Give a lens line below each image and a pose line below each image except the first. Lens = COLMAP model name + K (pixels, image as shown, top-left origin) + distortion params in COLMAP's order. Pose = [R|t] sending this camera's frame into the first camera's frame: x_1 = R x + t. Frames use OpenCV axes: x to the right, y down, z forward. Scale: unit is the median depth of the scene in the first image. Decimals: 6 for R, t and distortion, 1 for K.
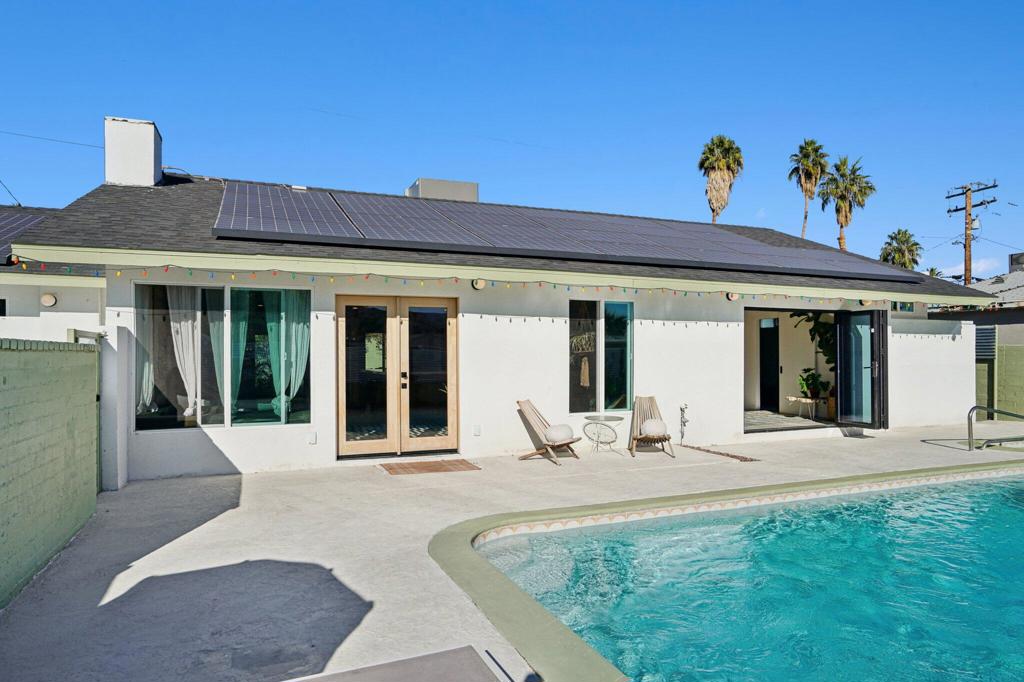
lens RADIAL K [[627.9, 0, 472.1], [0, 627.9, 343.7], [0, 0, 1]] dist [0.002618, 0.003733]
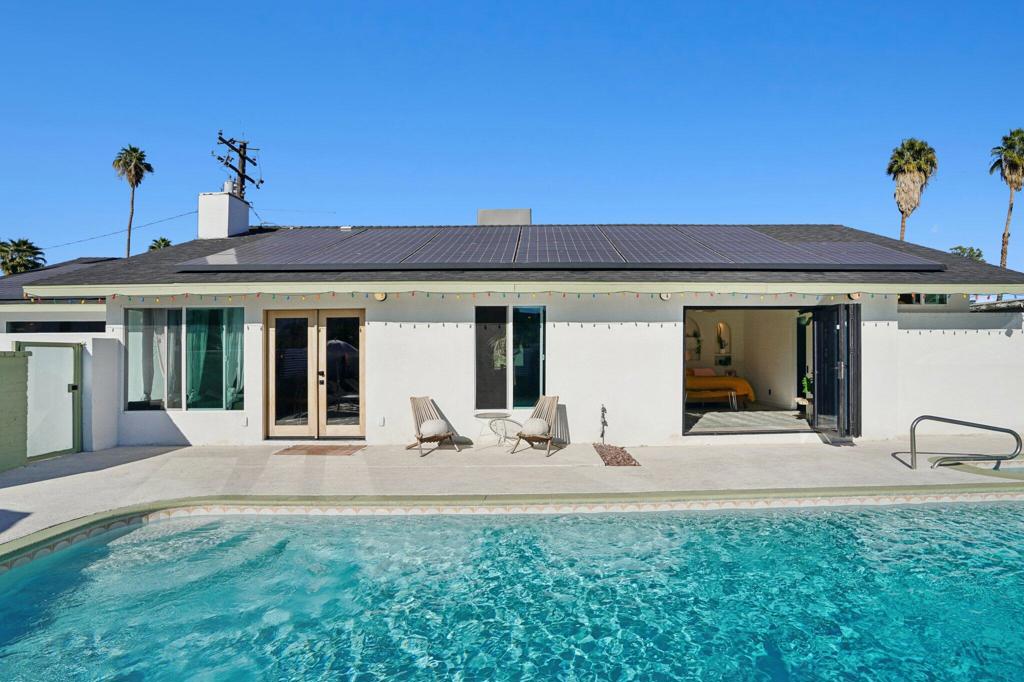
lens RADIAL K [[494.2, 0, 512.8], [0, 494.2, 352.5], [0, 0, 1]] dist [-0.020950, 0.000357]
pose [[0.934523, -0.006730, -0.355840, 0.418342], [0.011295, 0.999878, 0.010754, 0.002065], [0.355724, -0.014069, 0.934485, 0.170979]]
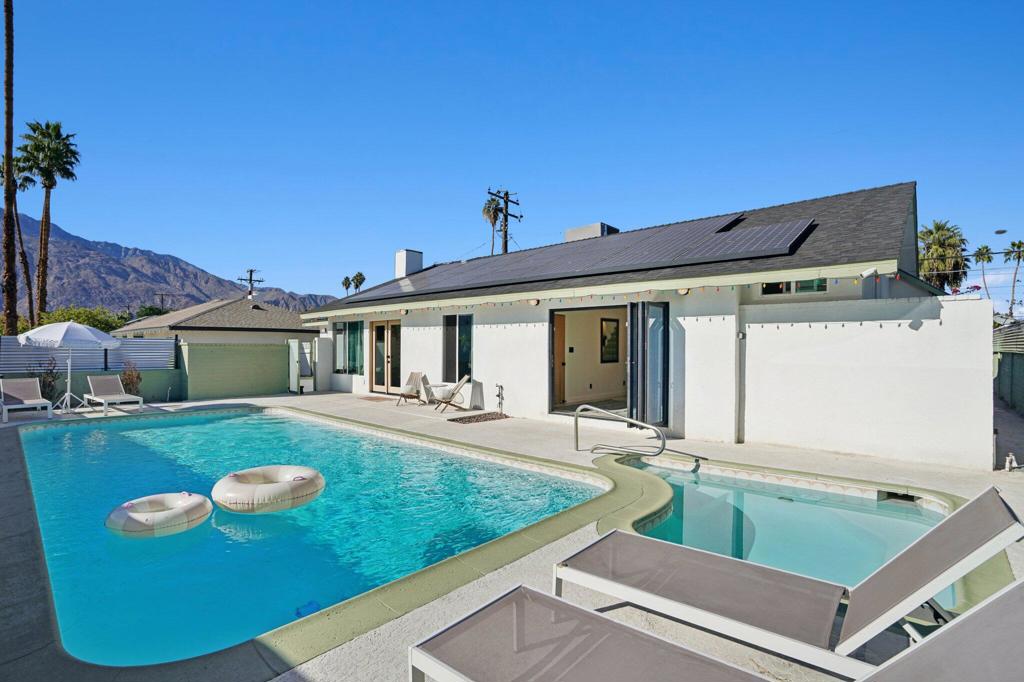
lens RADIAL K [[511.2, 0, 512.0], [0, 511.2, 341.0], [0, 0, 1]] dist [-0.002448, 0.000397]
pose [[0.412192, -0.009576, -0.911046, 1.195766], [0.006867, 0.999949, -0.007403, 0.008243], [0.911071, -0.003205, 0.412237, 0.479593]]
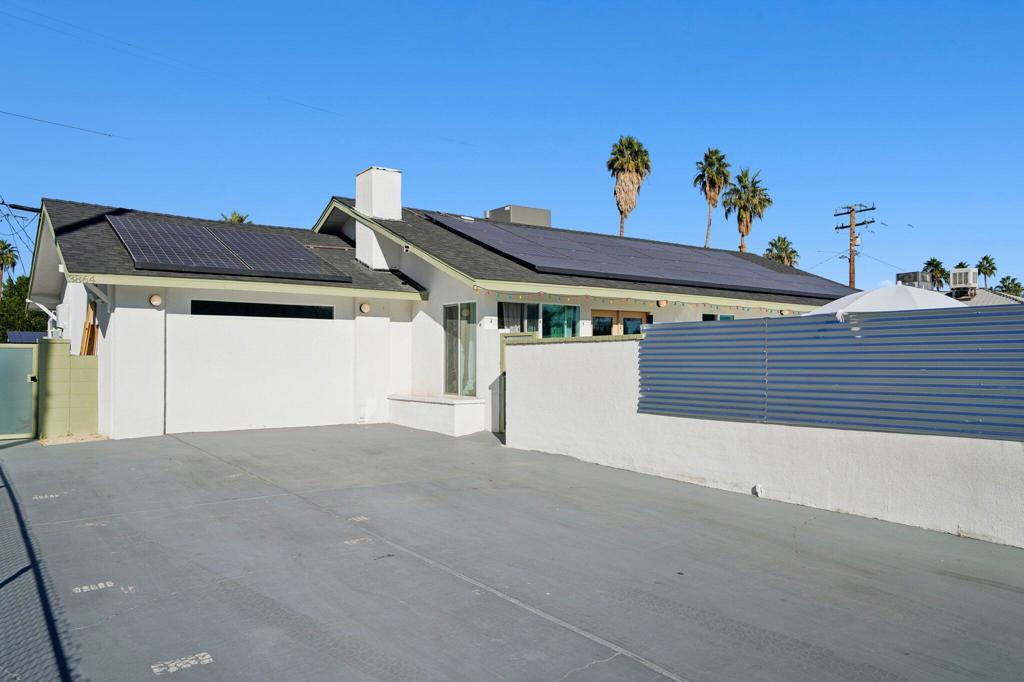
lens RADIAL K [[754.3, 0, 477.3], [0, 754.3, 342.7], [0, 0, 1]] dist [-0.000029, 0.000145]
pose [[0.971742, 0.006799, 0.235947, -0.677030], [-0.004853, 0.999949, -0.008829, 0.015433], [-0.235995, 0.007435, 0.971726, -0.537112]]
